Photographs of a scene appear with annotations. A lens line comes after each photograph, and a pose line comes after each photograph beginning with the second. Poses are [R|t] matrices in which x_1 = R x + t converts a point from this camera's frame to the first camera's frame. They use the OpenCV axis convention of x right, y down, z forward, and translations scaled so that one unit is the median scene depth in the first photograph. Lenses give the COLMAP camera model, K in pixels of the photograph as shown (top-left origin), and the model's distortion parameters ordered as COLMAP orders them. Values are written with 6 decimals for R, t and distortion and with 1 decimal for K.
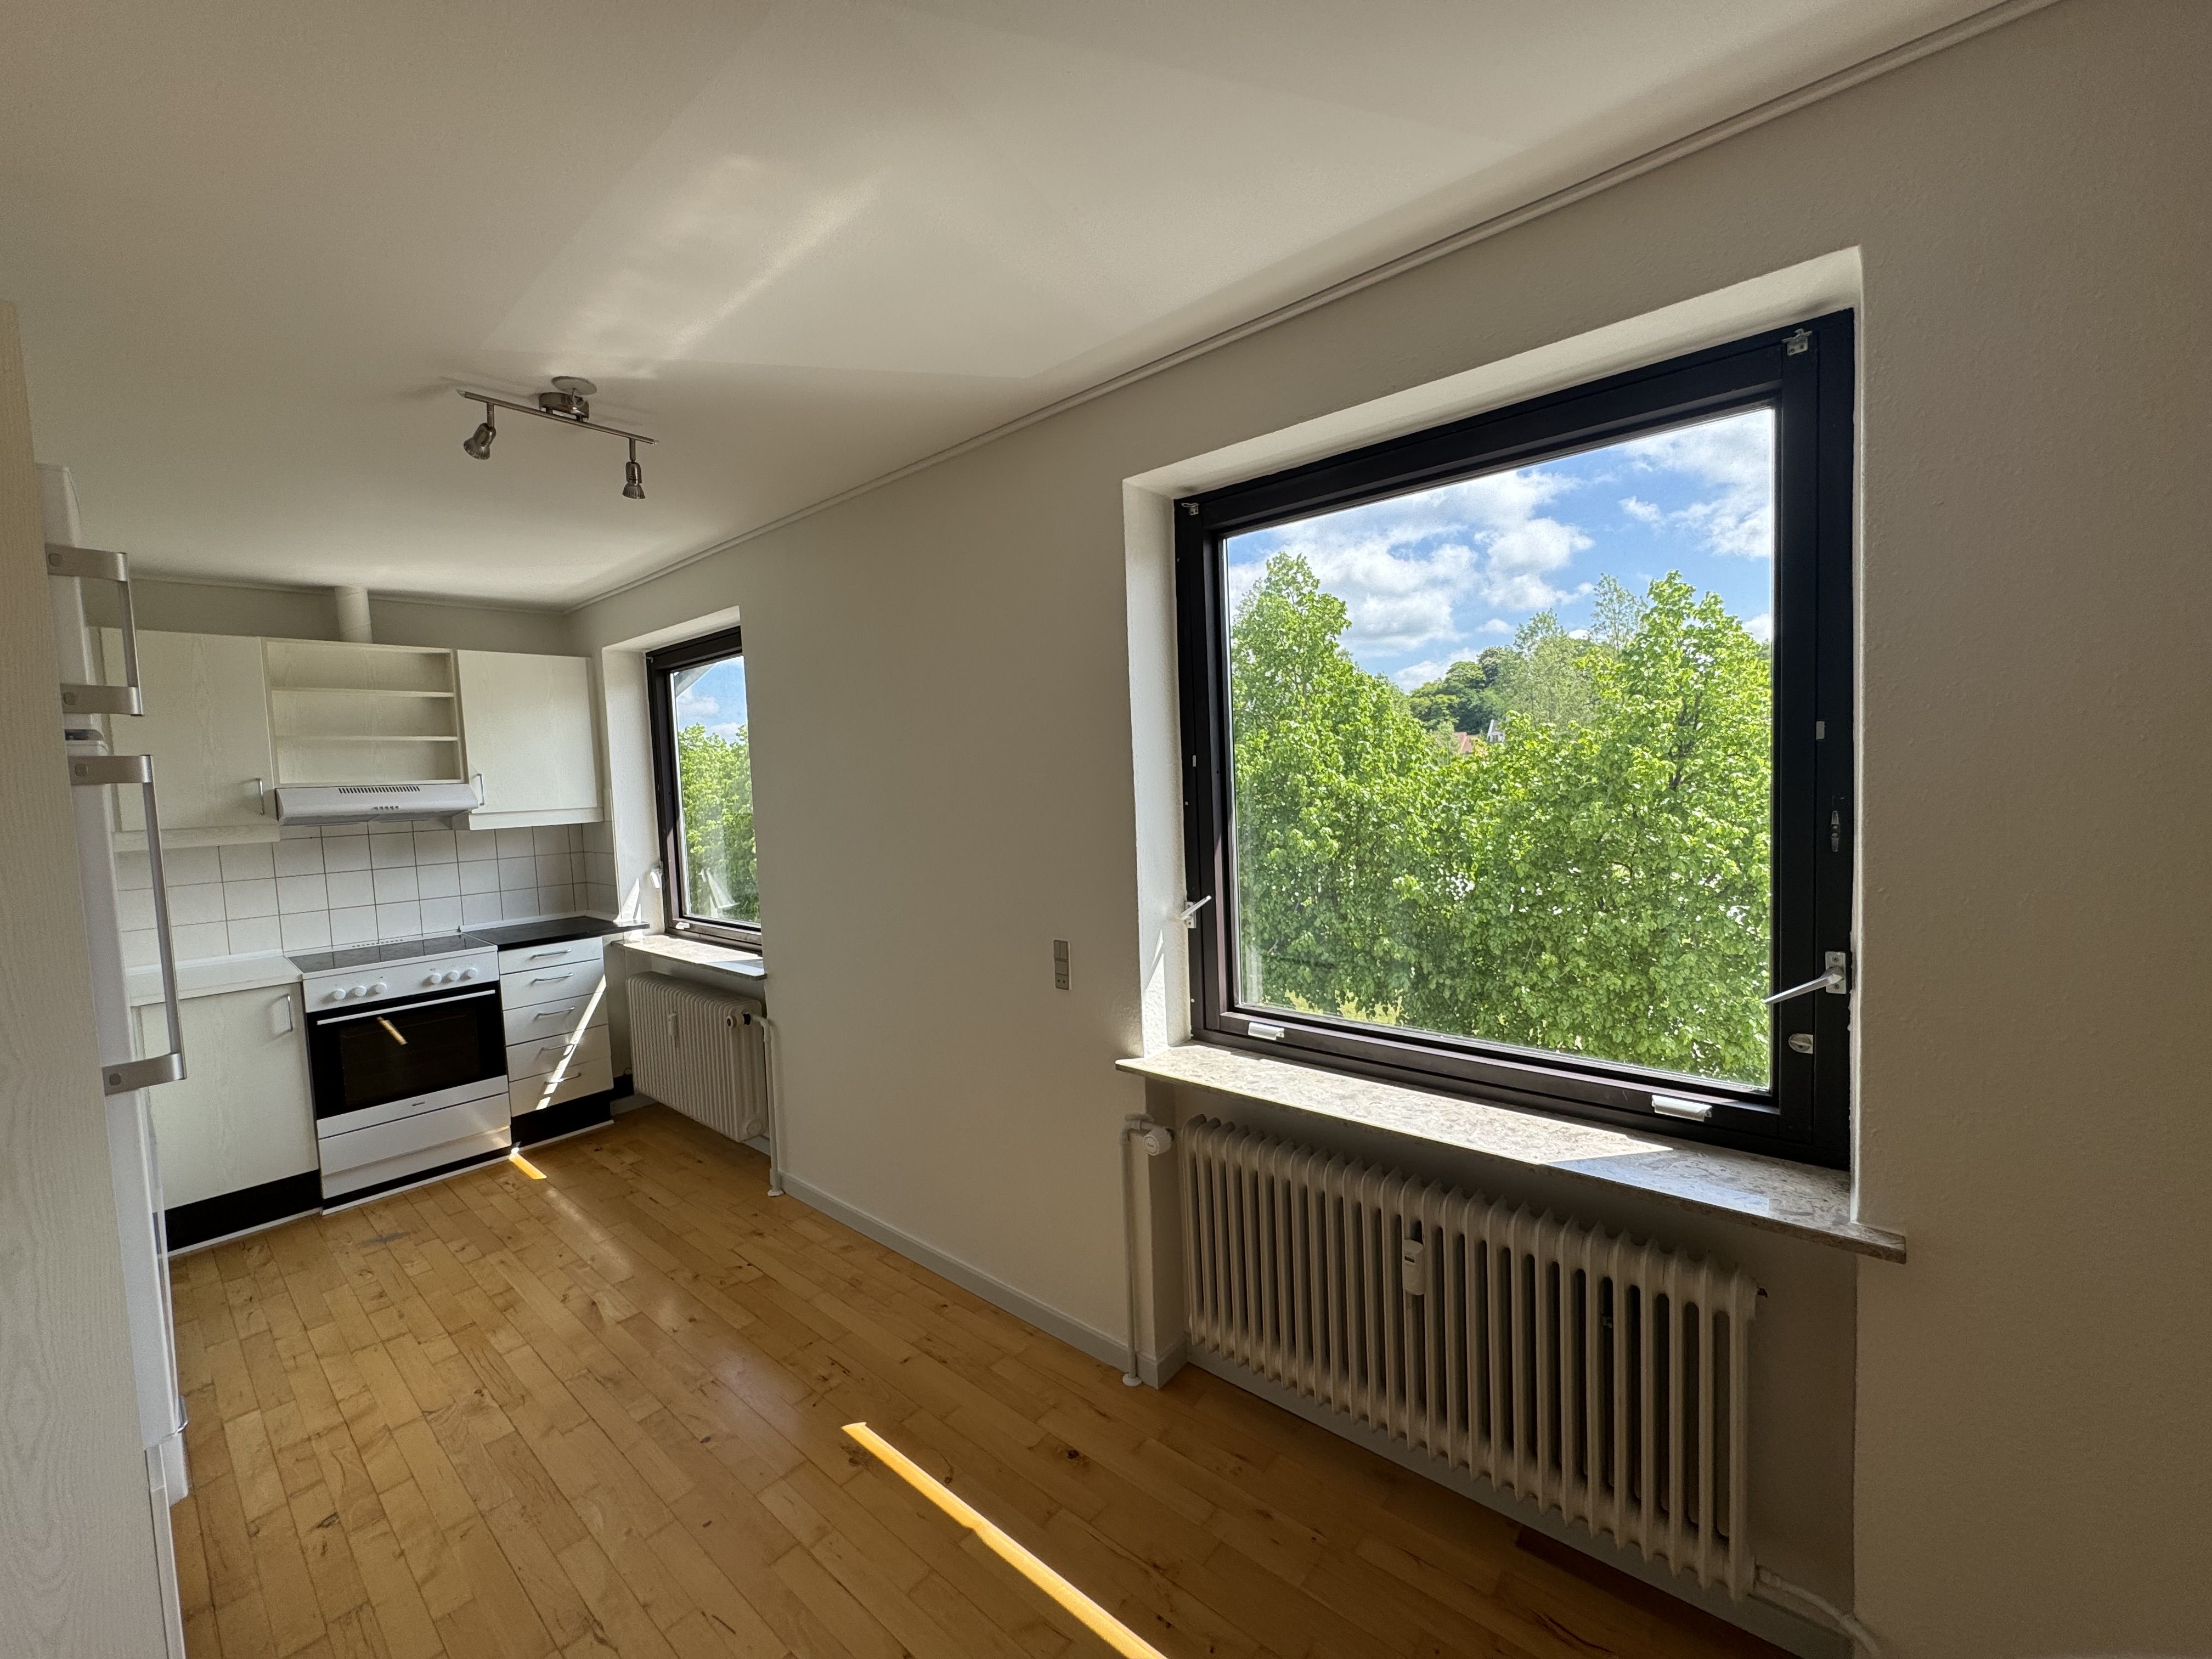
lens RADIAL K [[892.3, 0, 1106.0], [0, 892.3, 829.5], [0, 0, 1]] dist [0.000890, 0.000036]
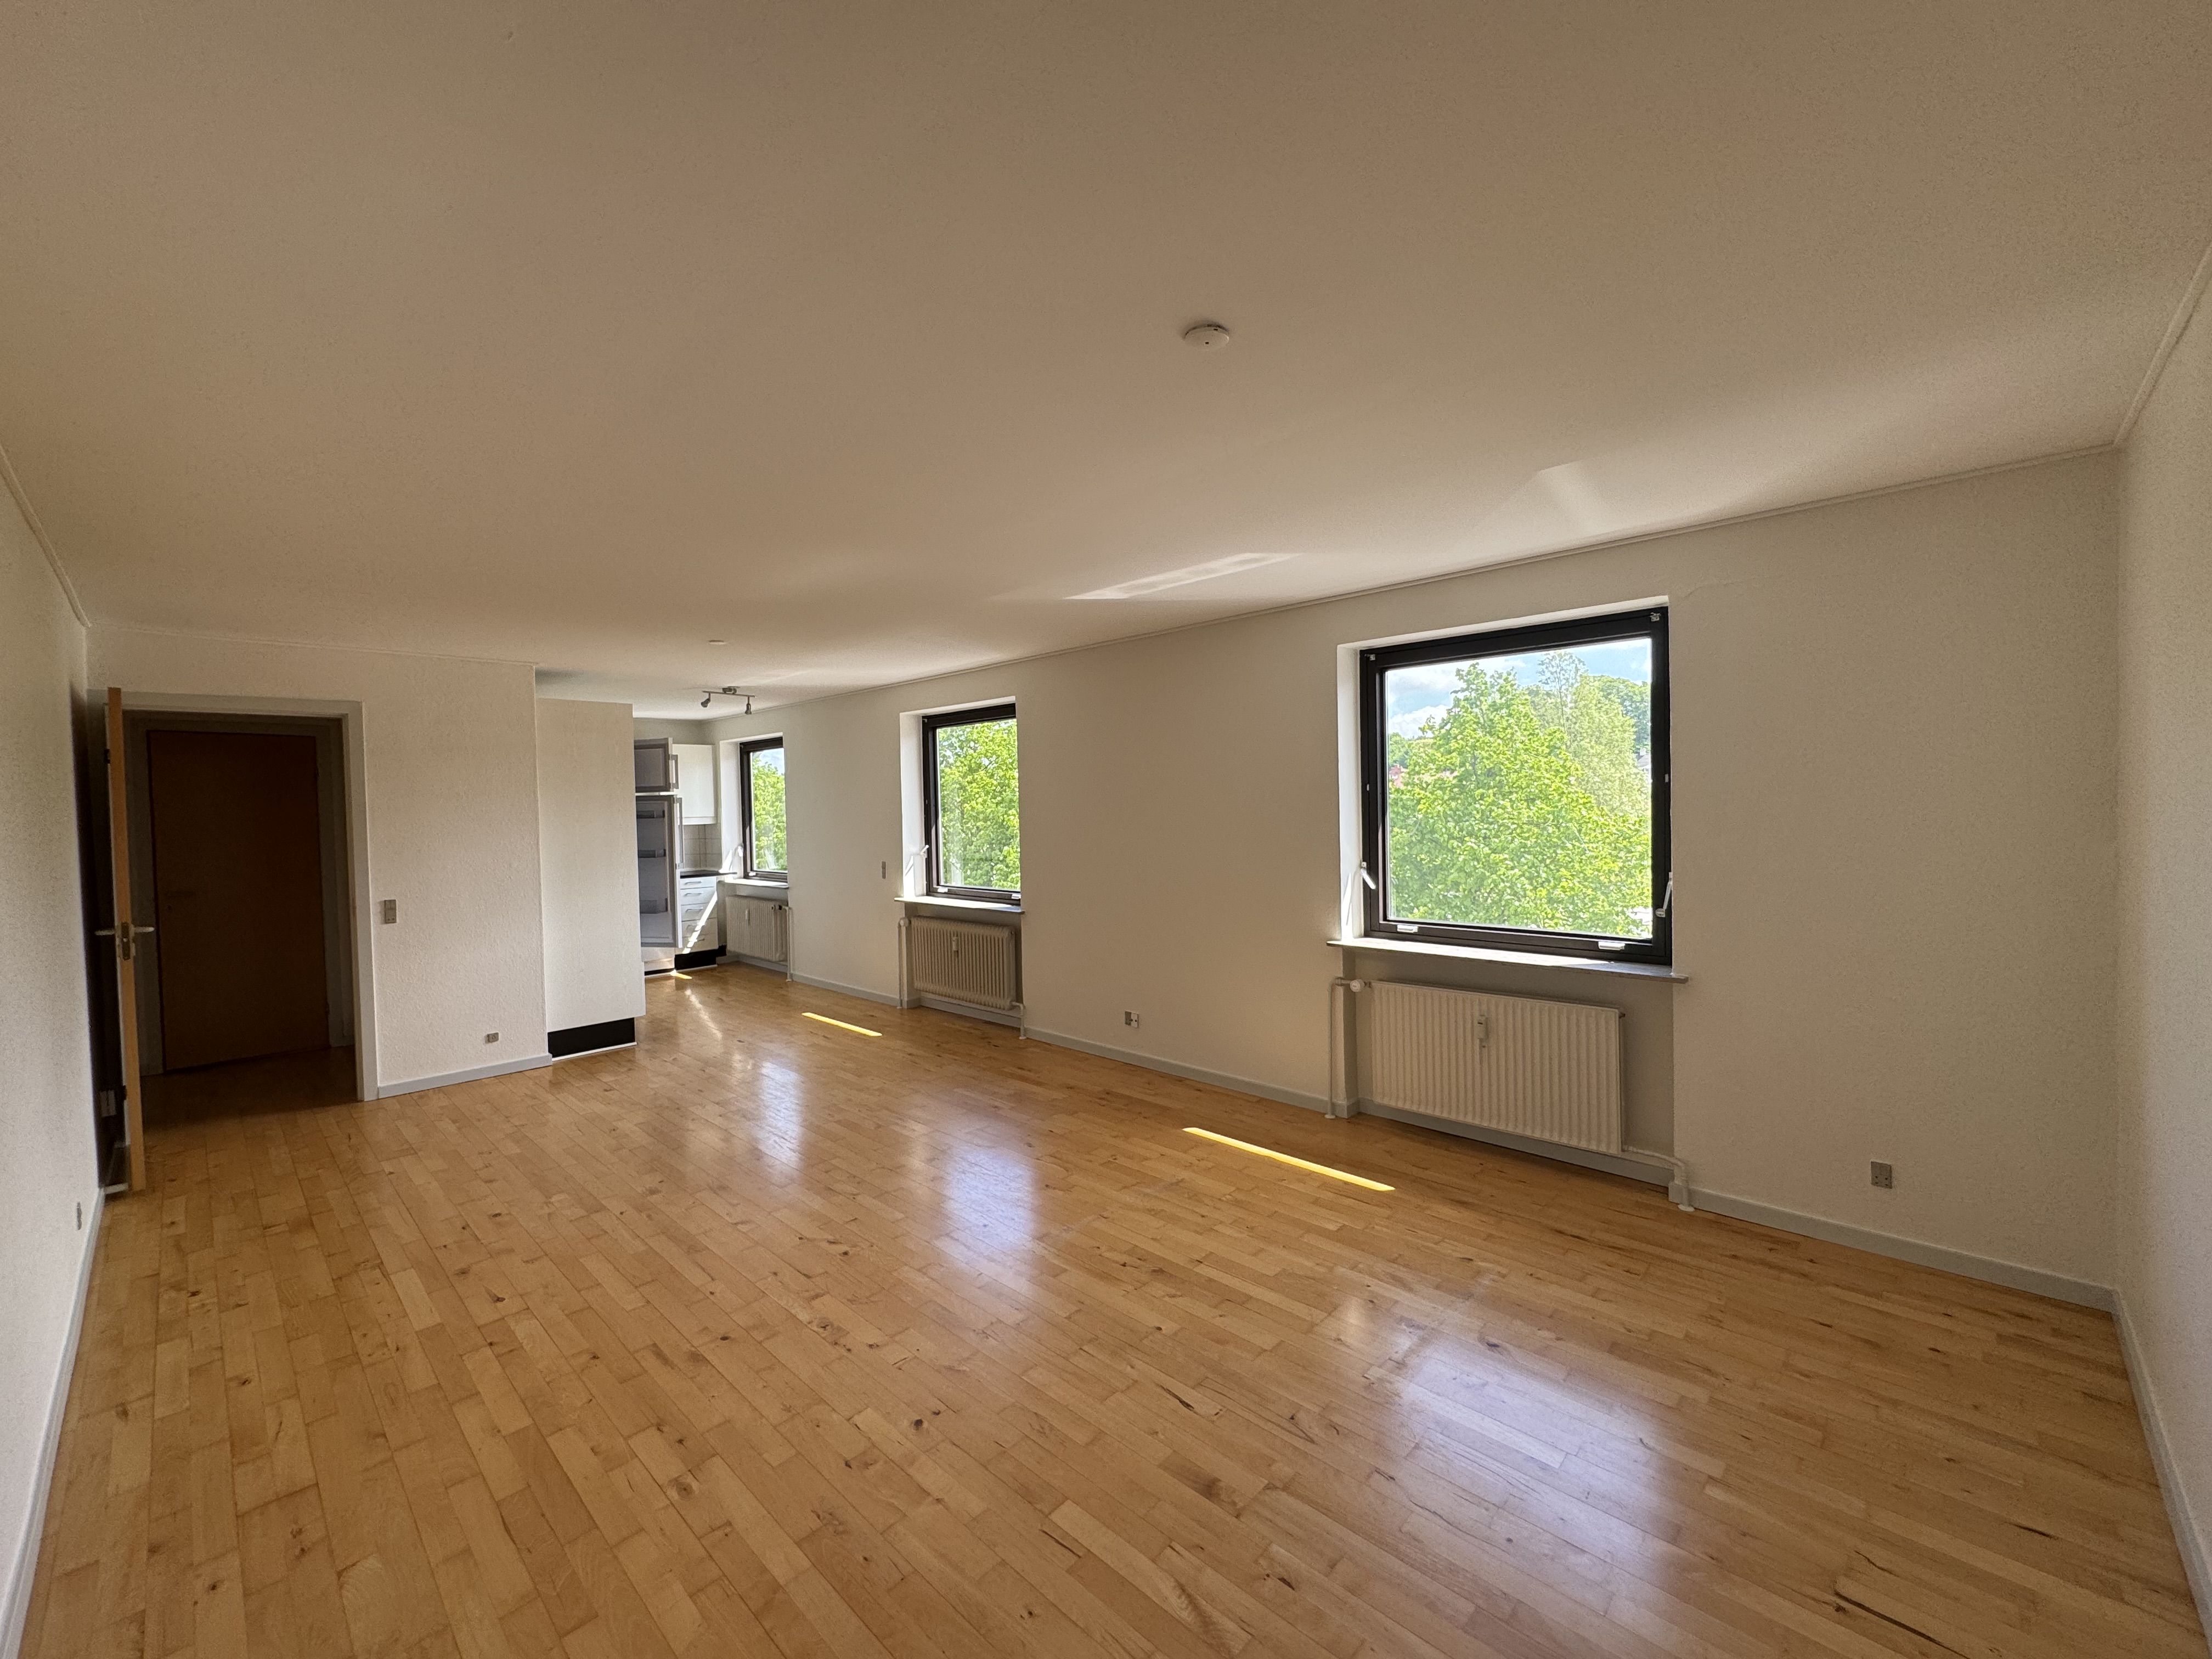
lens RADIAL K [[892.3, 0, 1106.0], [0, 892.3, 829.5], [0, 0, 1]] dist [0.000890, 0.000036]
pose [[0.998520, 0.021293, -0.050043, 0.479209], [-0.022895, 0.999237, -0.031646, 0.055285], [0.049331, 0.032744, 0.998246, -1.105656]]
